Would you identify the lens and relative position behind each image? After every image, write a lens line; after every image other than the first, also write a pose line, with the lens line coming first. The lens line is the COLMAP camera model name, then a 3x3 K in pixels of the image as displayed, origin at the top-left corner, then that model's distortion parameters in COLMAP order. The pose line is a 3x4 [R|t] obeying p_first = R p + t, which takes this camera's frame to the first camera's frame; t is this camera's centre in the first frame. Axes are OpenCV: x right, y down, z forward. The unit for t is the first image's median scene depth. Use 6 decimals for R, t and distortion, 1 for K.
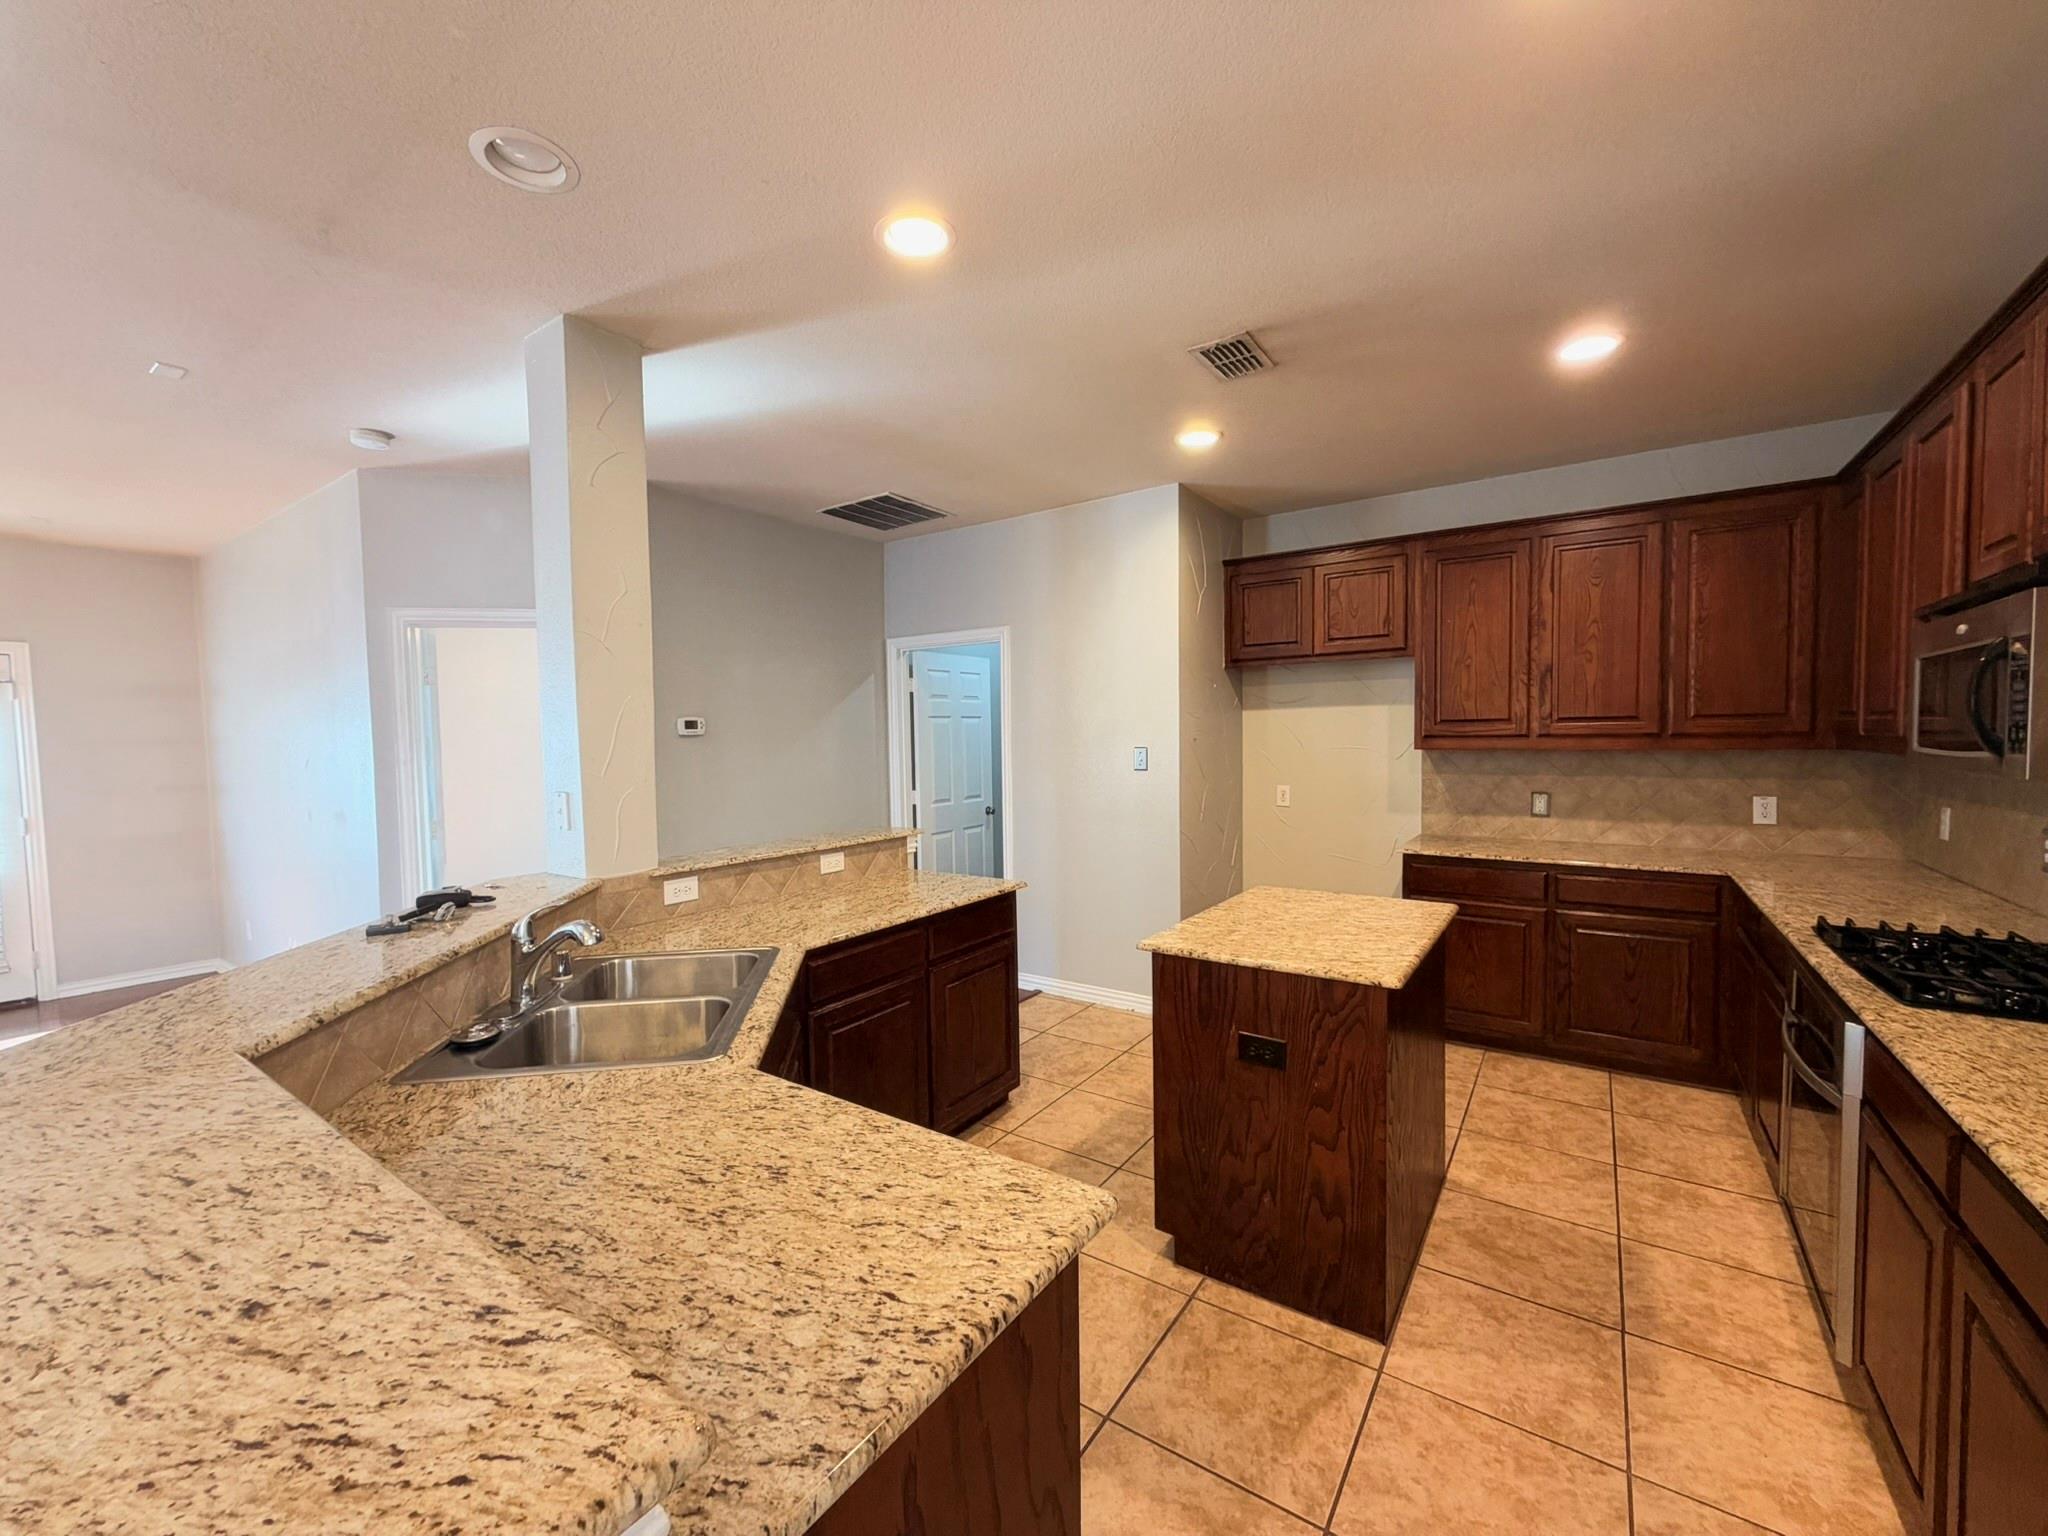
lens RADIAL K [[817.2, 0, 1019.0], [0, 817.2, 771.1], [0, 0, 1]] dist [0.000394, 0.000246]
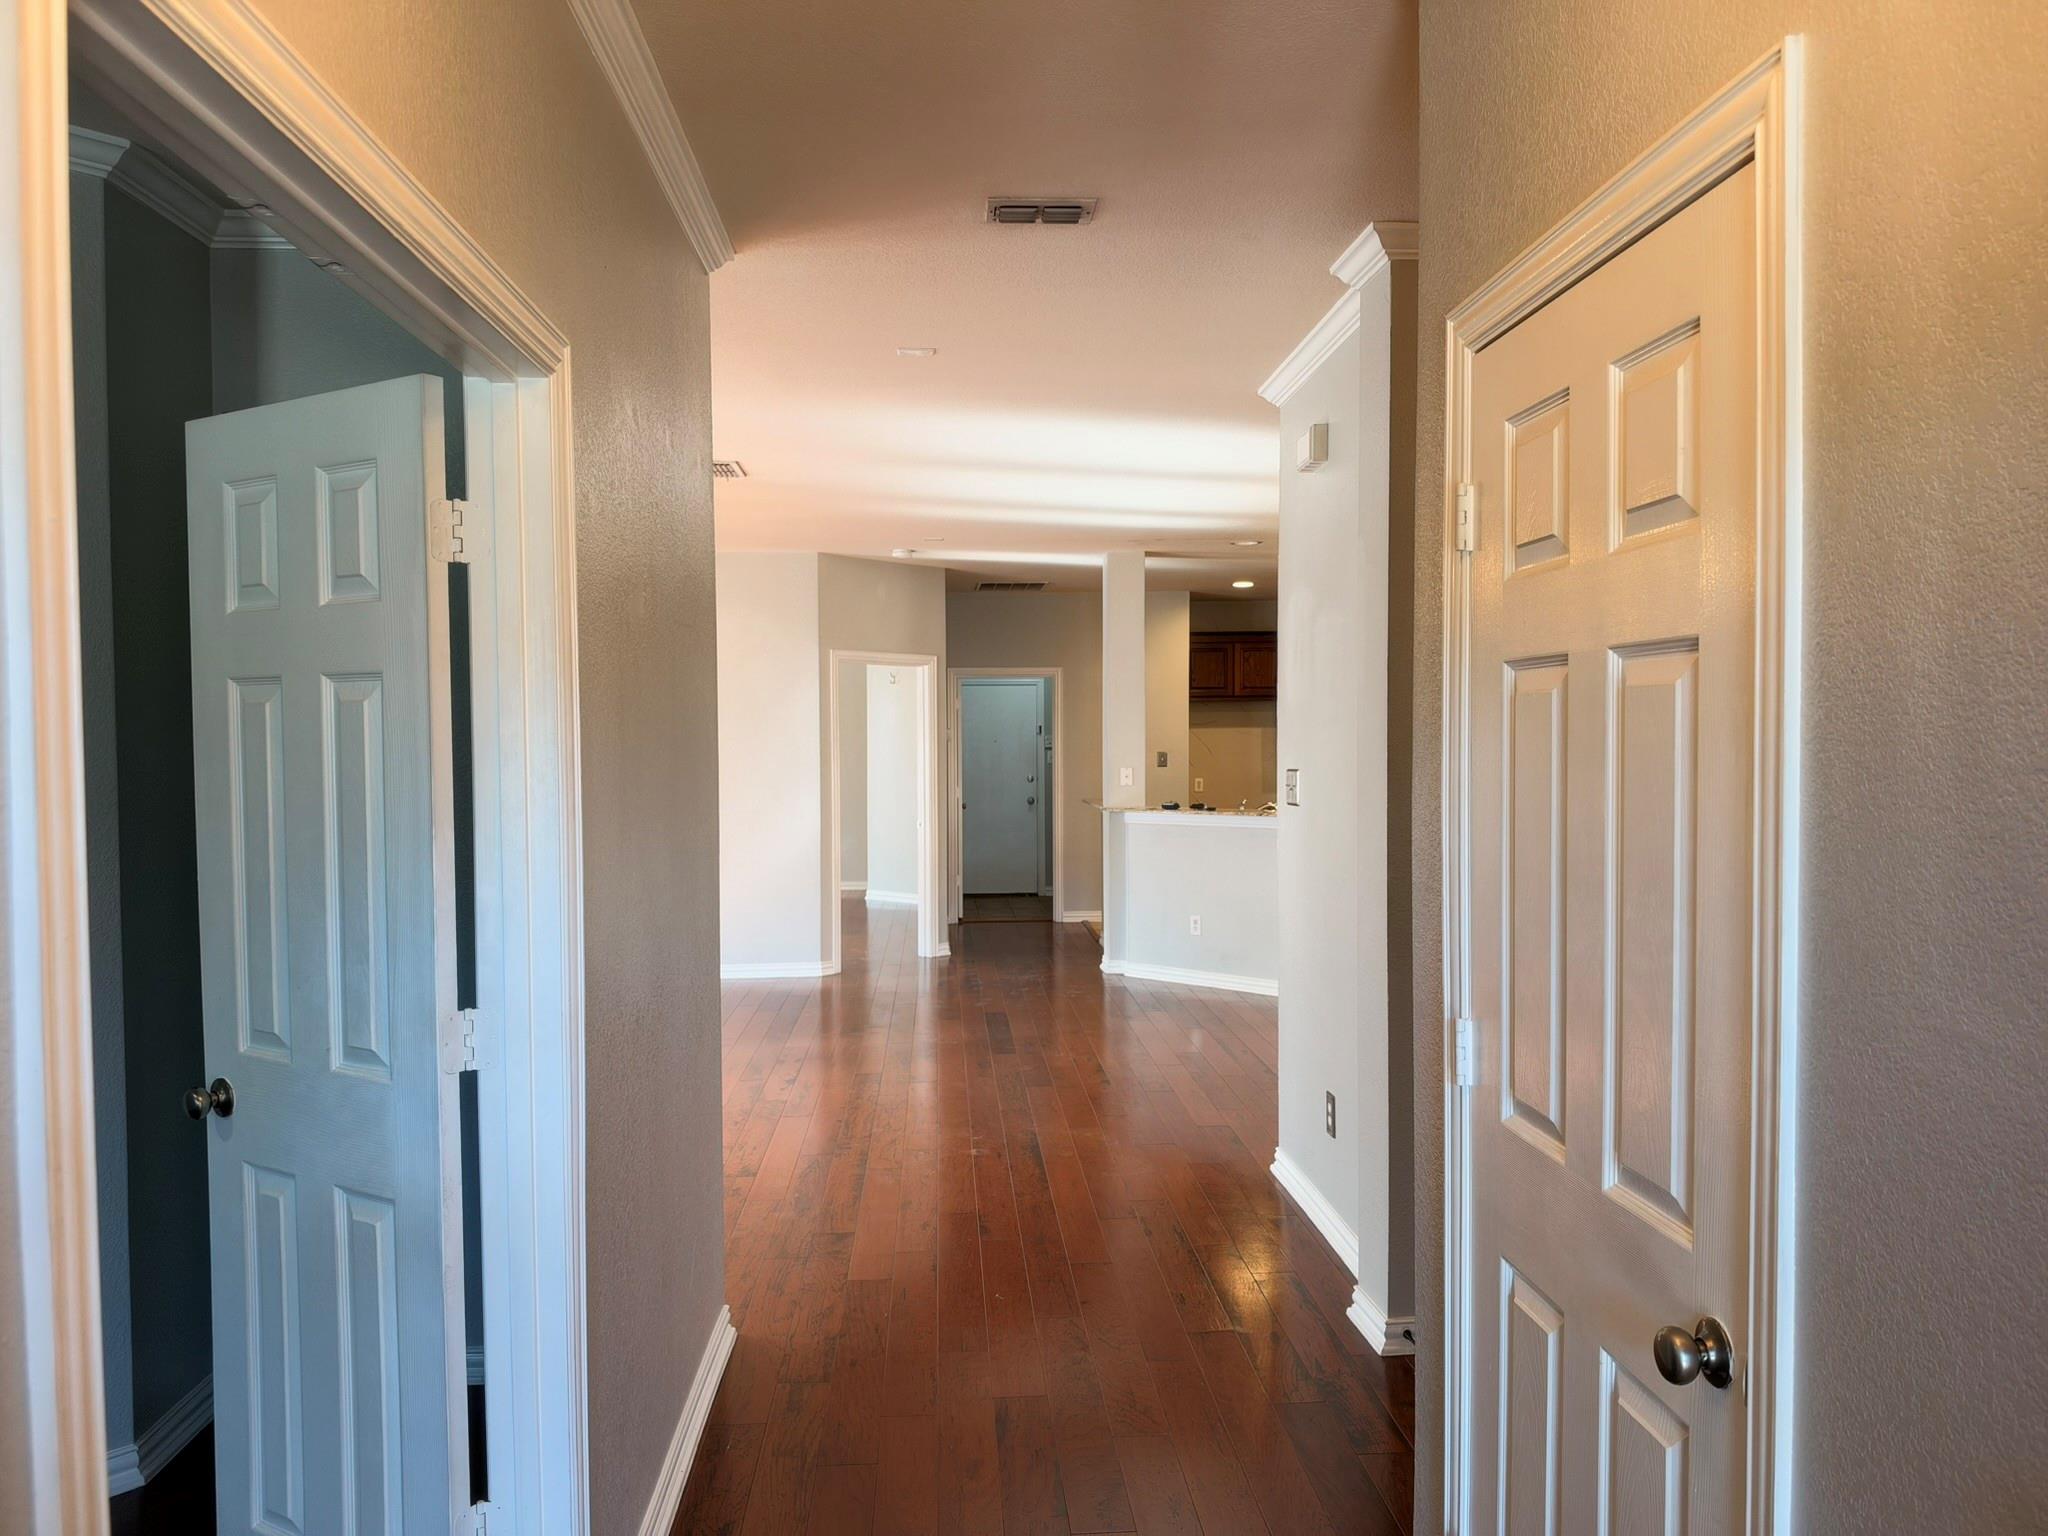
lens RADIAL K [[1587.8, 0, 1026.7], [0, 1587.8, 781.6], [0, 0, 1]] dist [0.458012, 0.000011]
pose [[0.778874, -0.005548, 0.627156, -2.061352], [0.020105, 0.999668, -0.016126, 0.076436], [-0.626858, 0.025169, 0.778727, -1.262161]]
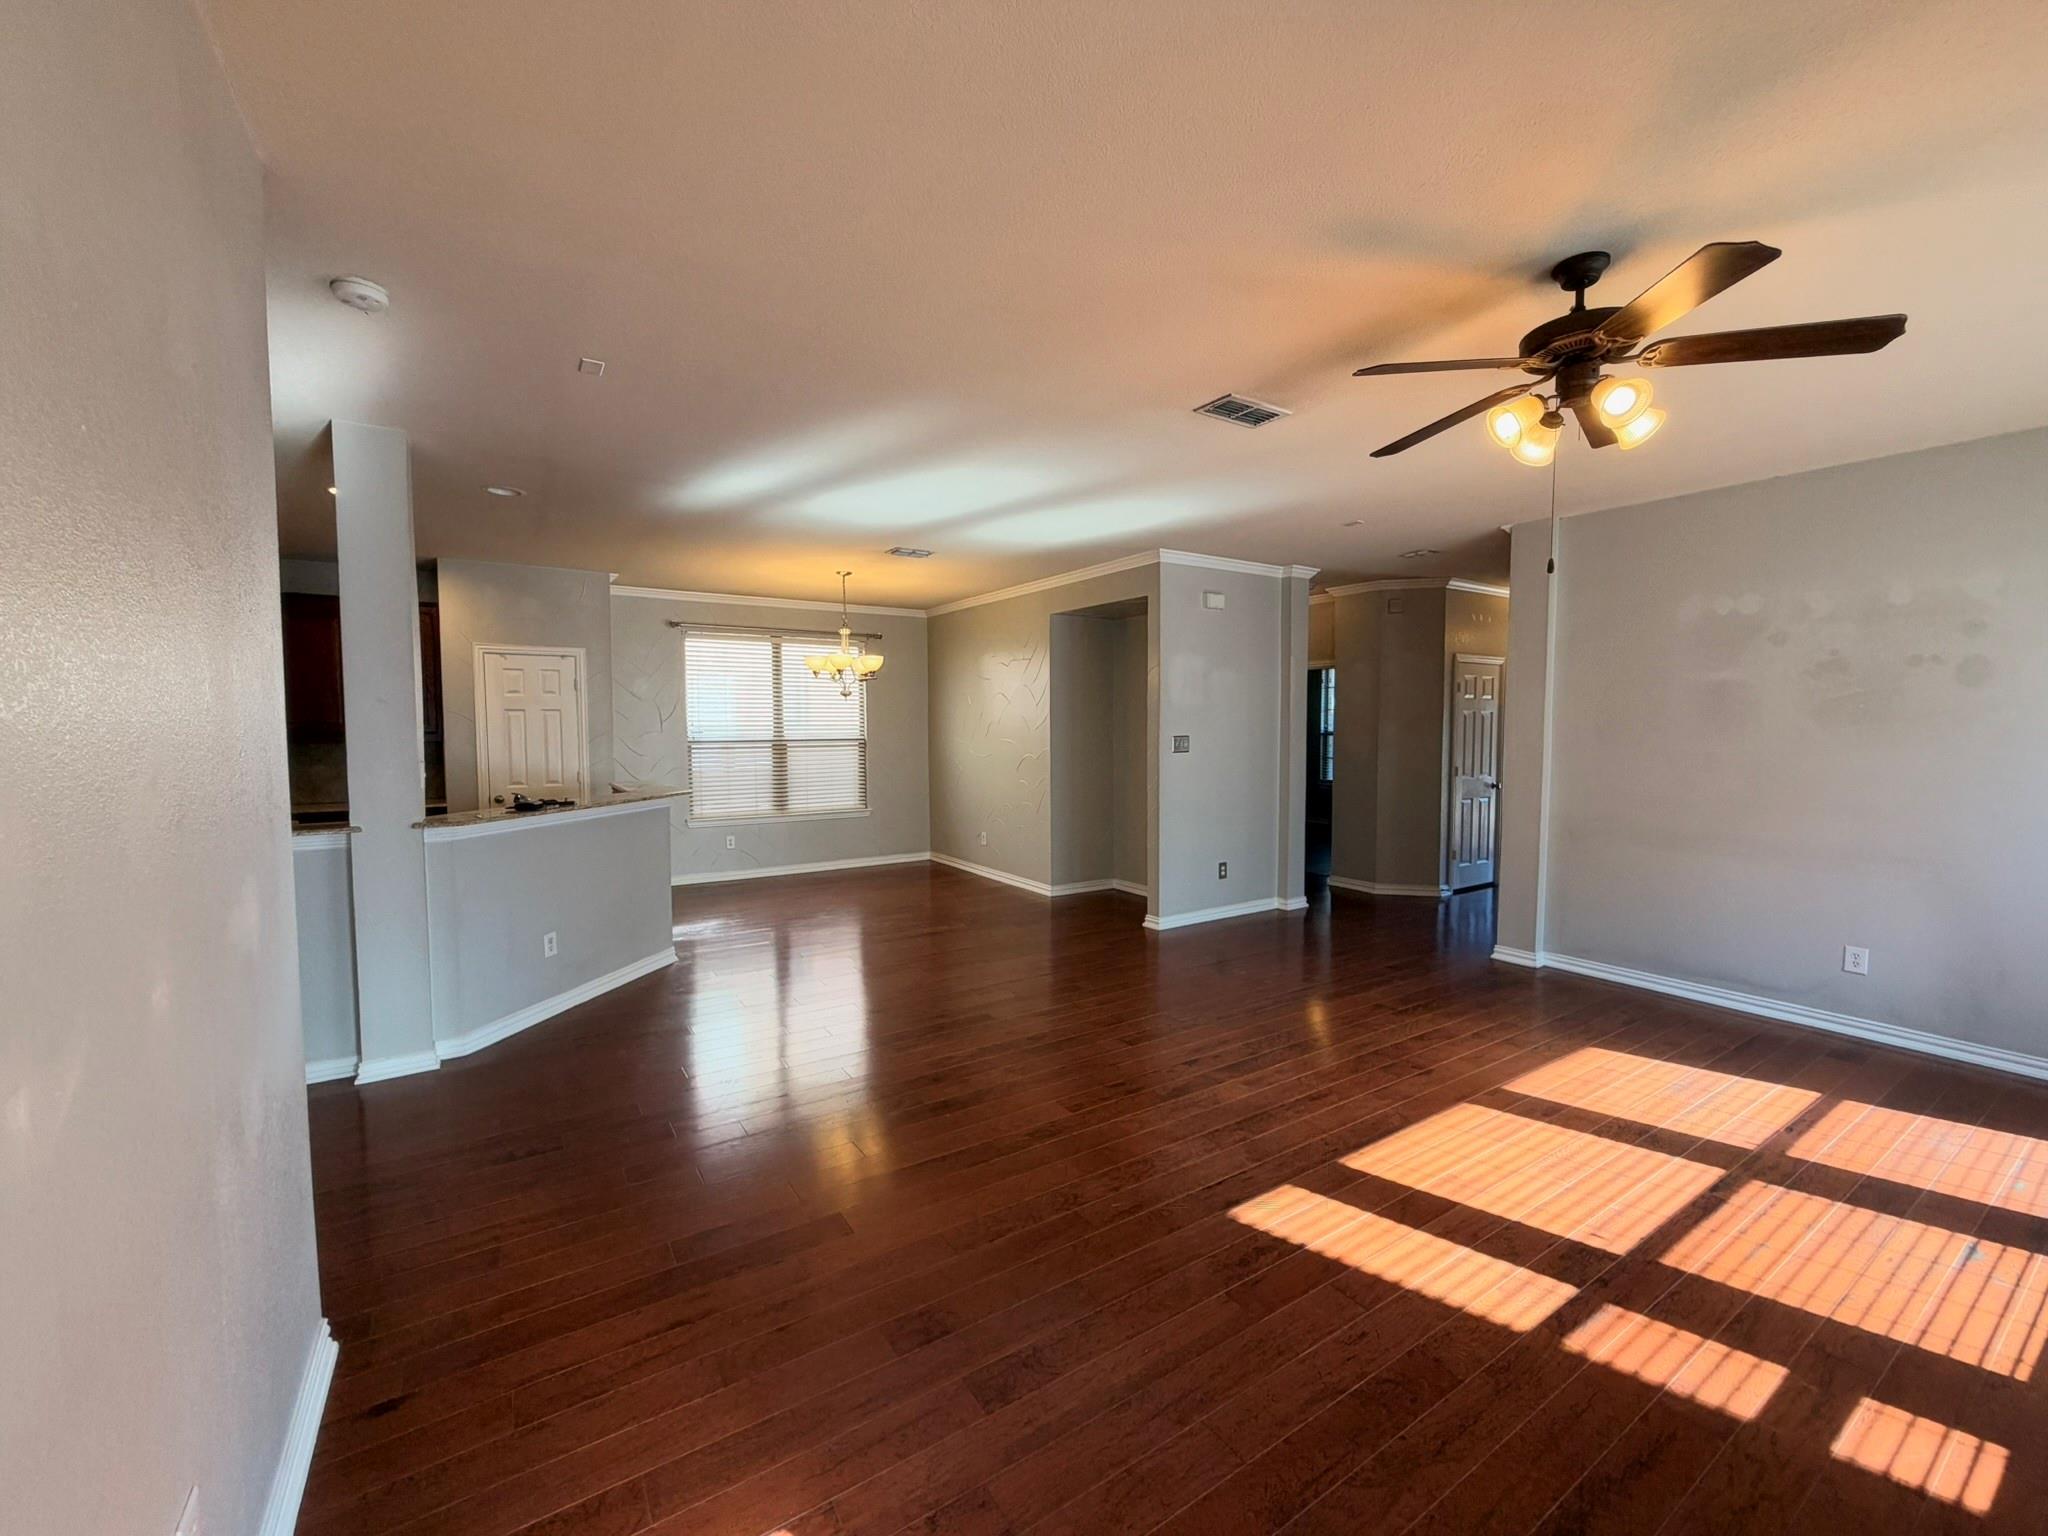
lens RADIAL K [[817.2, 0, 1019.0], [0, 817.2, 771.1], [0, 0, 1]] dist [0.000394, 0.000246]
pose [[-0.924833, -0.001925, 0.380367, -1.276012], [0.034795, 0.995367, 0.089637, -0.031323], [-0.378777, 0.096134, -0.920481, 1.182391]]
